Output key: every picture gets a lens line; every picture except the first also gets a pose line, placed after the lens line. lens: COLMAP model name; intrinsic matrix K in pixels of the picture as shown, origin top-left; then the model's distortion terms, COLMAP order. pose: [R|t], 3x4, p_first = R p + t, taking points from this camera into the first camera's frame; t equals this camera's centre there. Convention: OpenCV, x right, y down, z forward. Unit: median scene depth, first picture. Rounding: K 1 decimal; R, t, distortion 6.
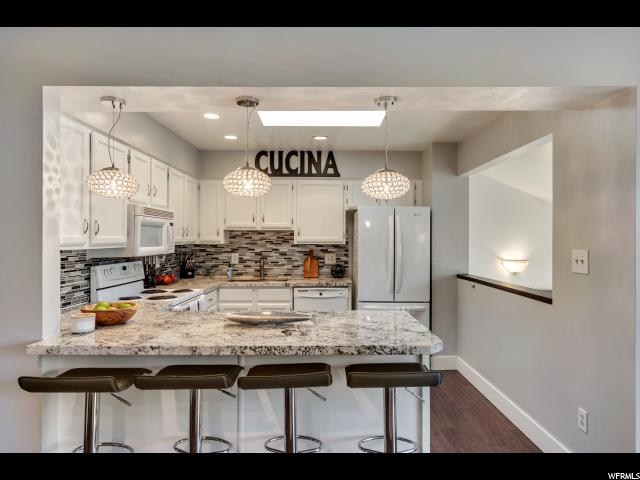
lens RADIAL K [[391.8, 0, 314.9], [0, 391.8, 237.1], [0, 0, 1]] dist [-0.006998, -0.002583]
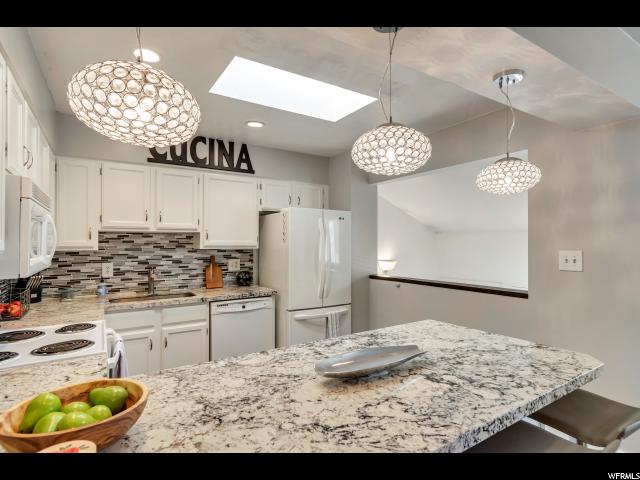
lens RADIAL K [[342.3, 0, 316.1], [0, 342.3, 239.9], [0, 0, 1]] dist [0.003836, -0.001992]
pose [[0.838689, 0.001062, 0.544609, -0.258667], [0.001700, 0.999988, -0.004568, 0.001872], [-0.544607, 0.004757, 0.838678, 0.278247]]
